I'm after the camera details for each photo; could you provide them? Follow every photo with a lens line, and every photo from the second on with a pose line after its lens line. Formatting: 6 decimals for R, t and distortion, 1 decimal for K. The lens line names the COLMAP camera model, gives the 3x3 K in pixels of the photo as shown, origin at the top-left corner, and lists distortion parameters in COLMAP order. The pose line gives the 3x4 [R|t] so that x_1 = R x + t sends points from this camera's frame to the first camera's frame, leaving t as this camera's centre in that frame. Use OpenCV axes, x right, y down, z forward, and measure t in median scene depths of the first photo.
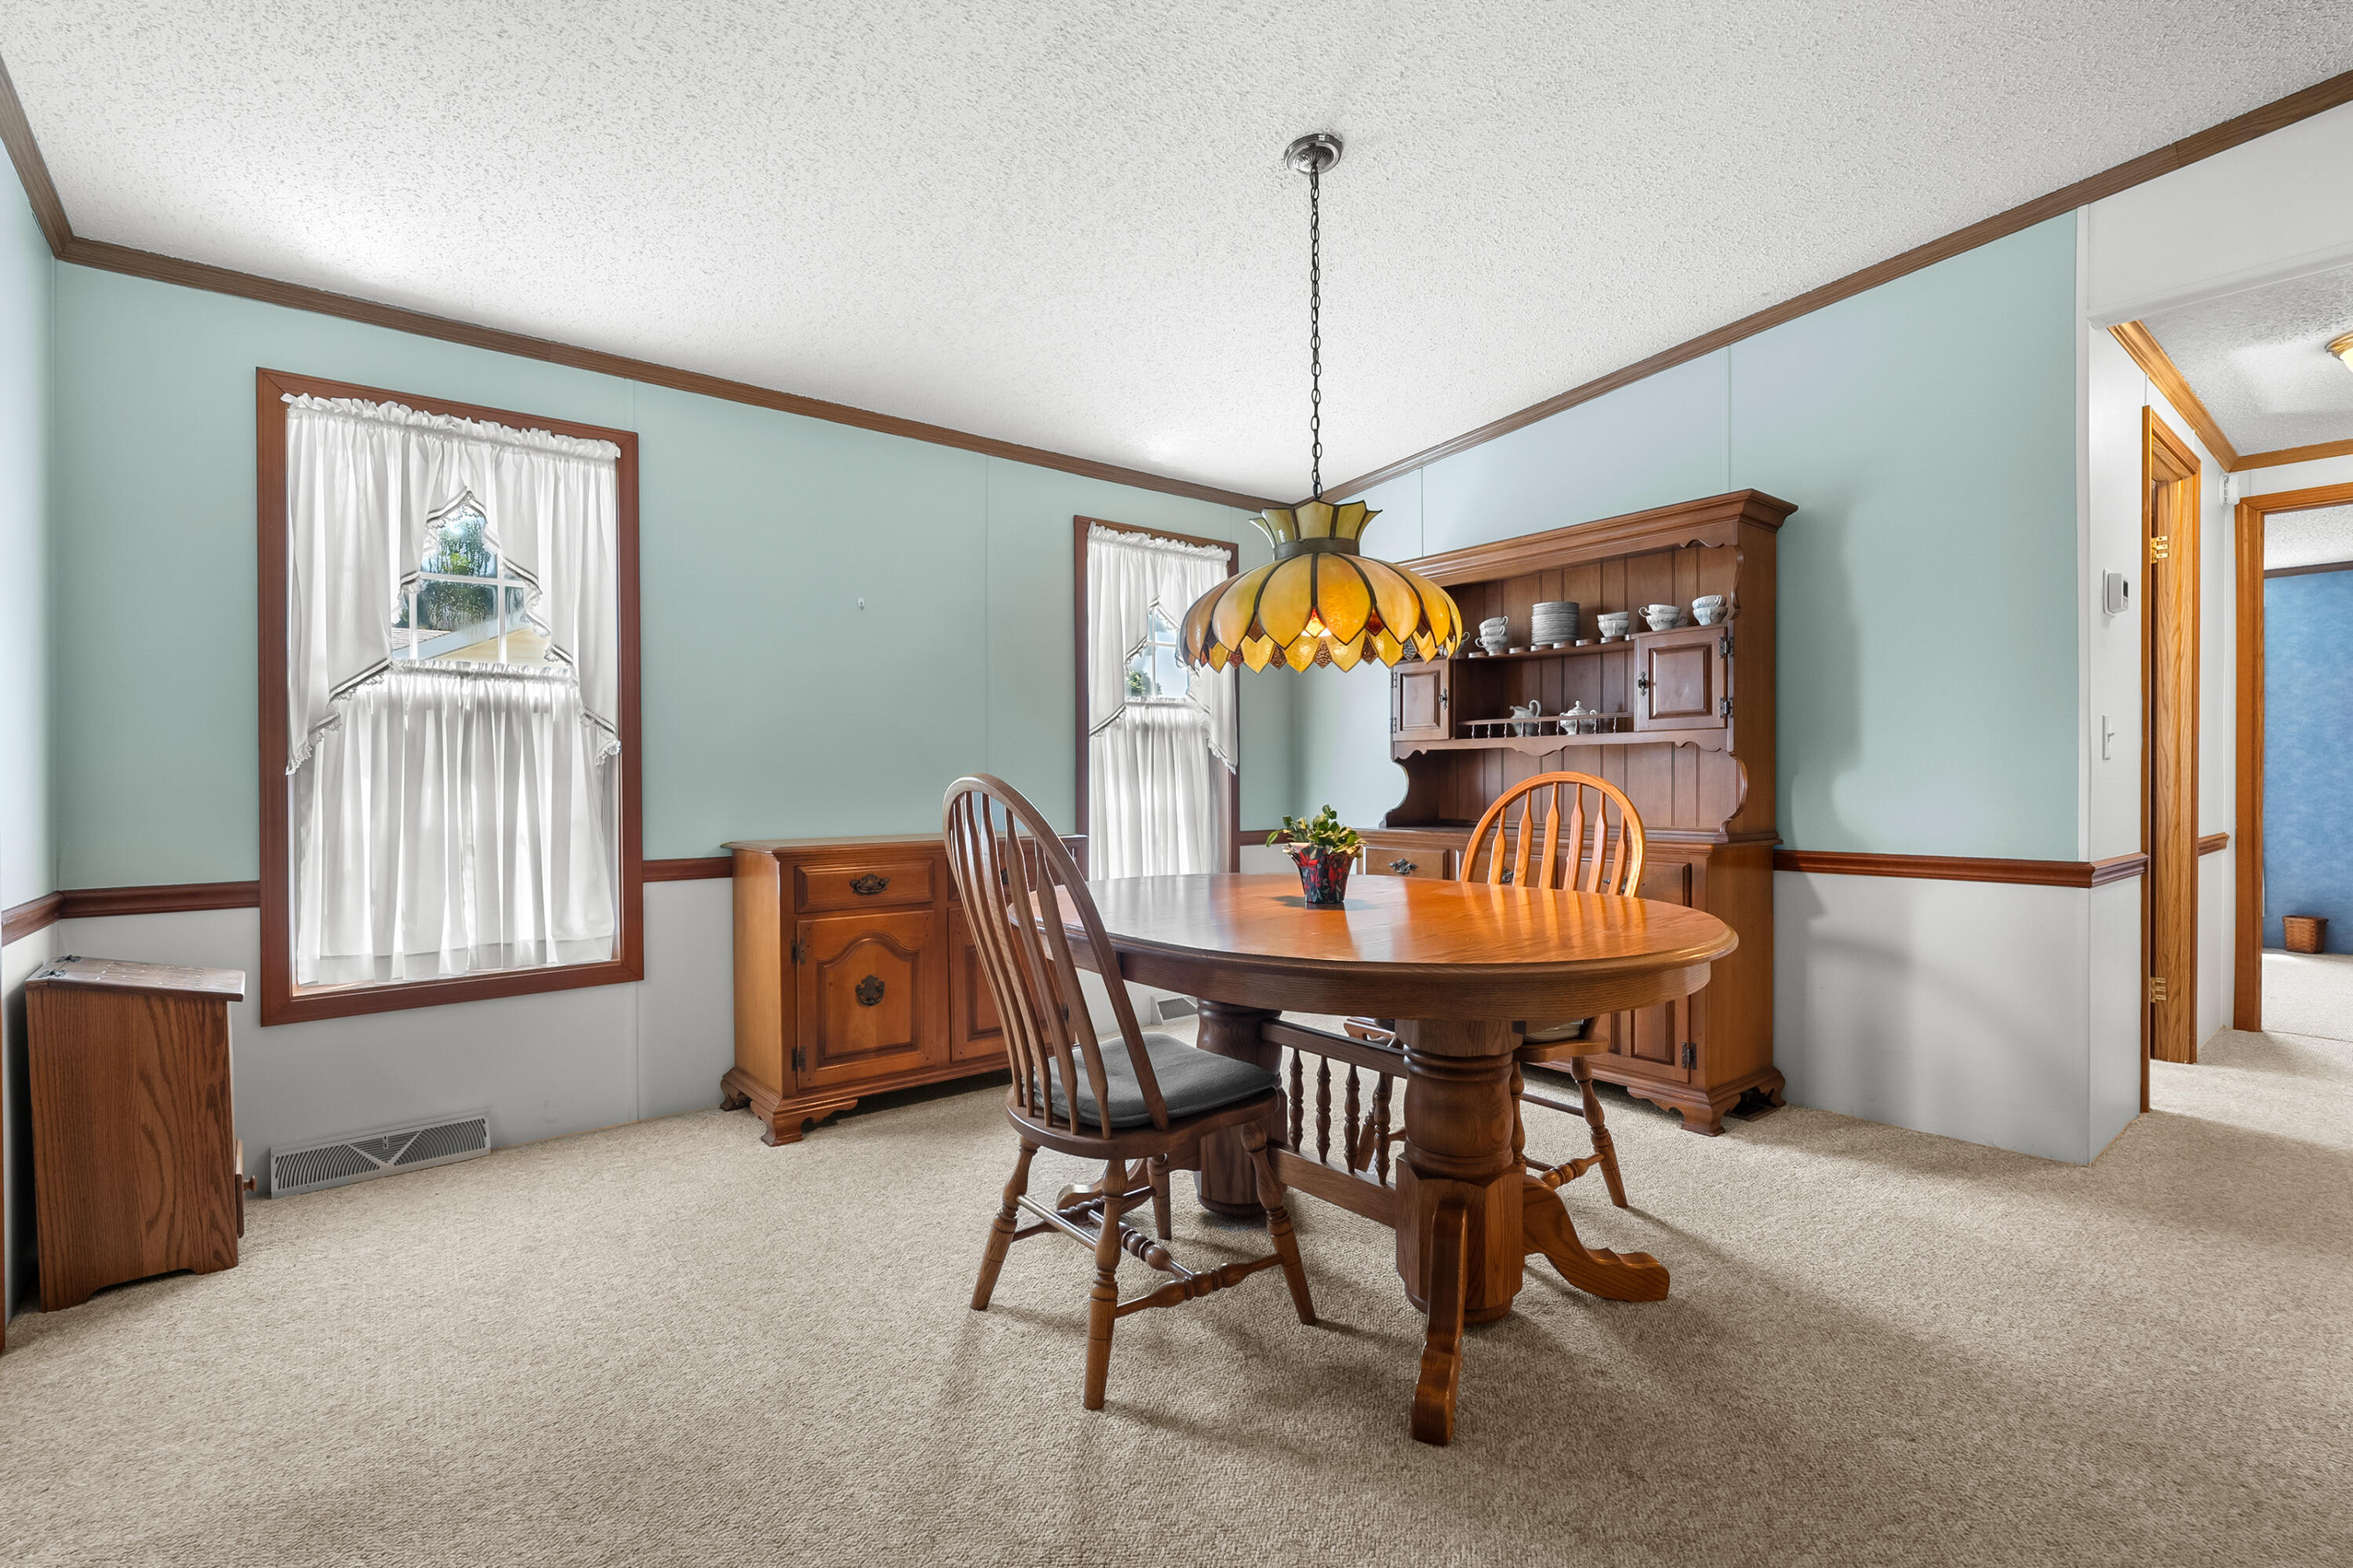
lens RADIAL K [[1063.4, 0, 1185.5], [0, 1063.4, 784.2], [0, 0, 1]] dist [-0.008706, 0.001392]
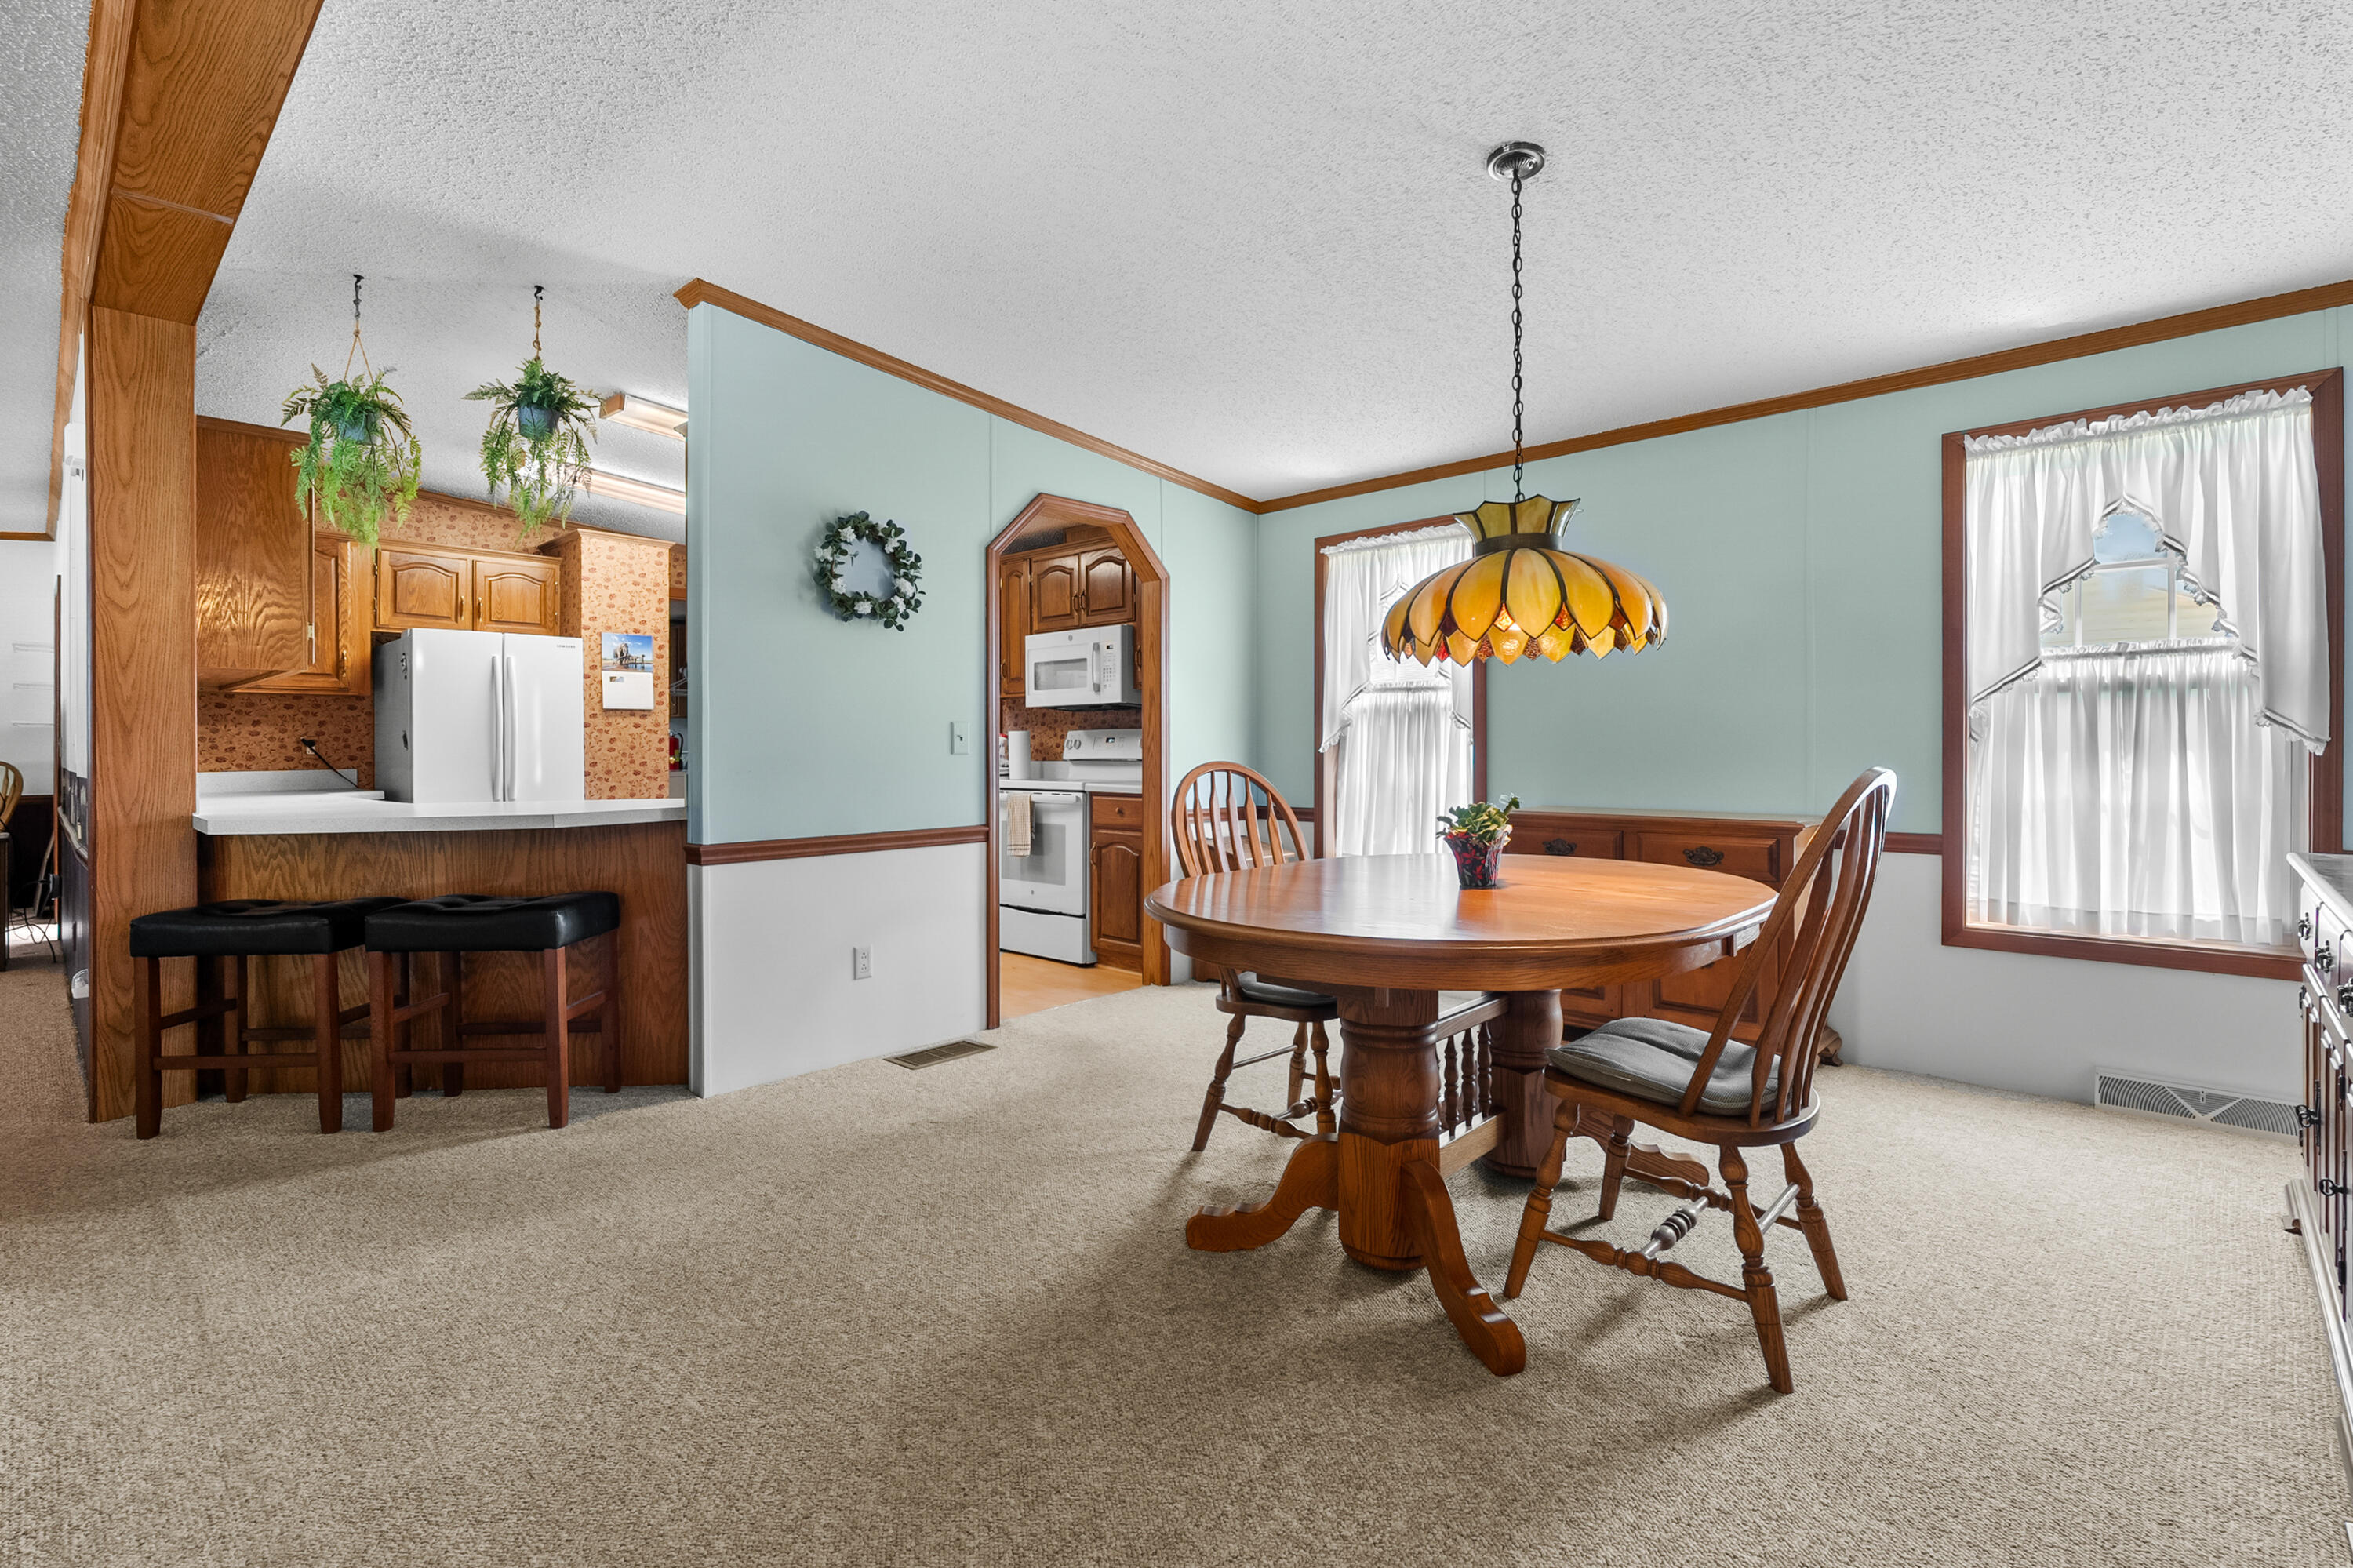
lens RADIAL K [[1063.4, 0, 1154.7], [0, 1063.4, 765.9], [0, 0, 1]] dist [-0.008706, 0.001392]
pose [[0.129039, 0.028376, -0.991233, 0.872590], [0.006611, 0.999544, 0.029474, -0.037832], [0.991617, -0.010357, 0.128793, 0.409044]]
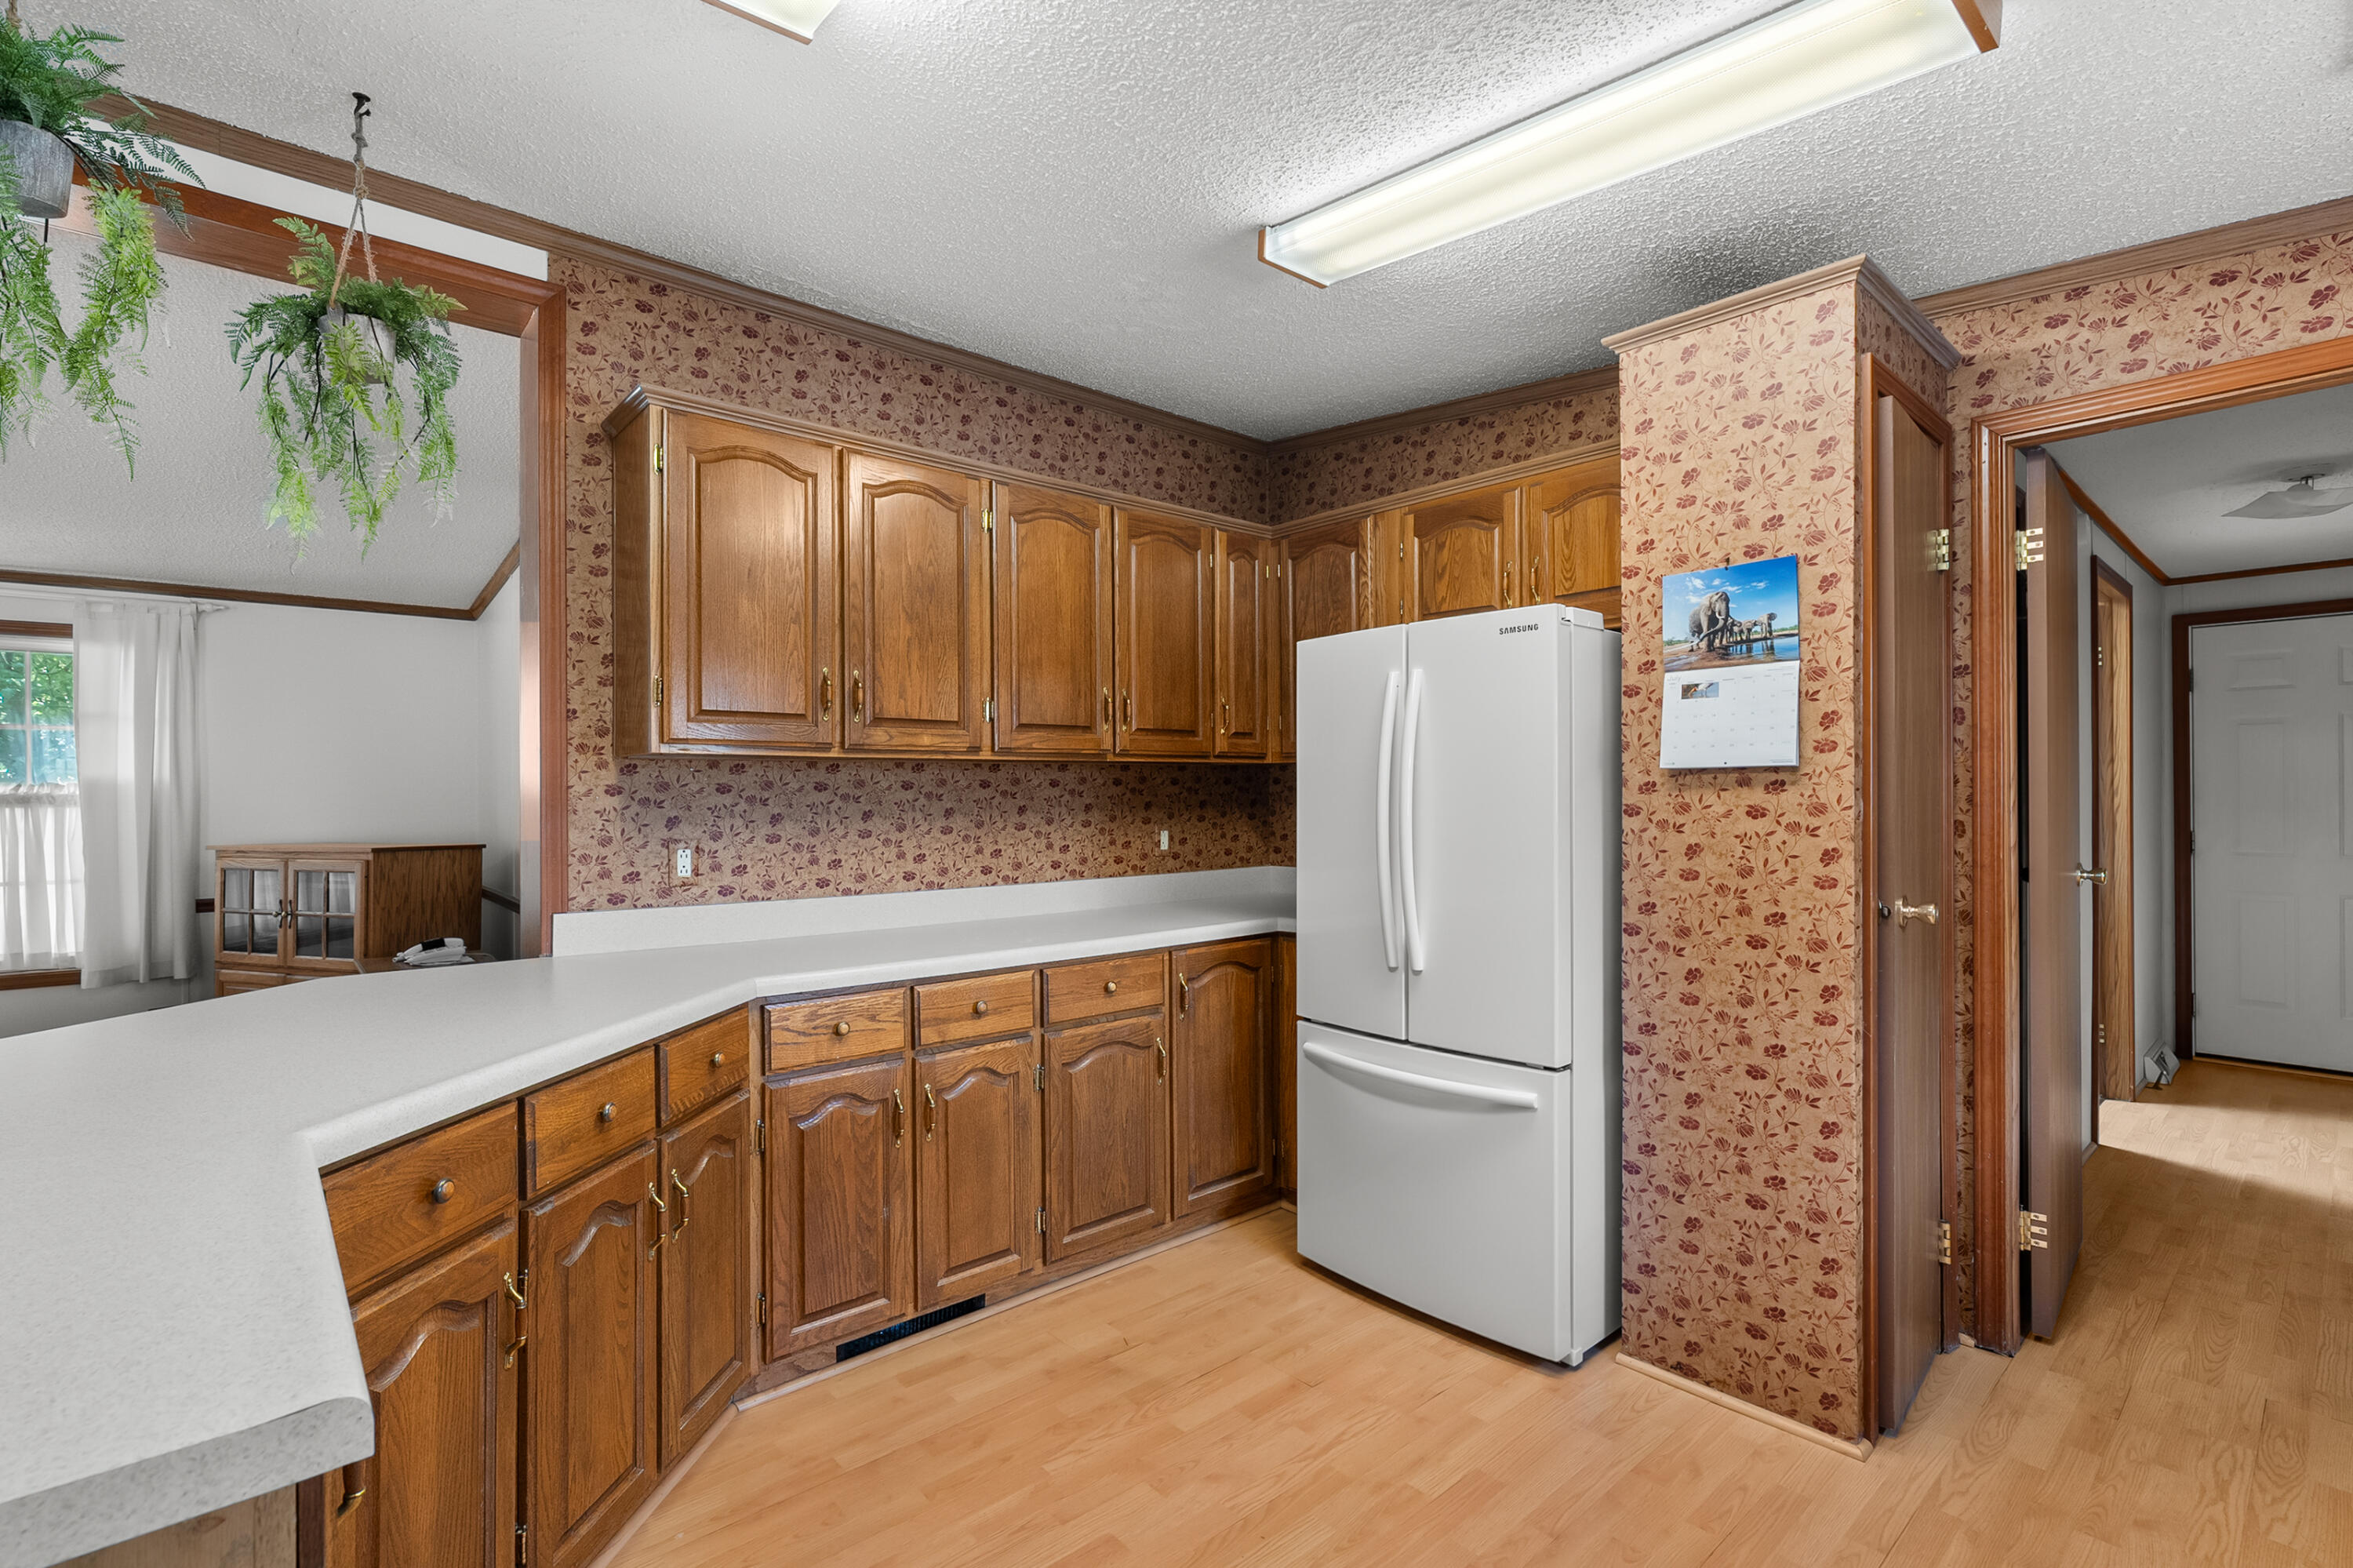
lens RADIAL K [[1063.4, 0, 1166.5], [0, 1063.4, 788.4], [0, 0, 1]] dist [-0.008706, 0.001392]
pose [[-0.999448, 0.013820, -0.030223, -0.822879], [0.014028, 0.999879, -0.006659, -0.078540], [0.030127, -0.007079, -0.999521, 0.412999]]
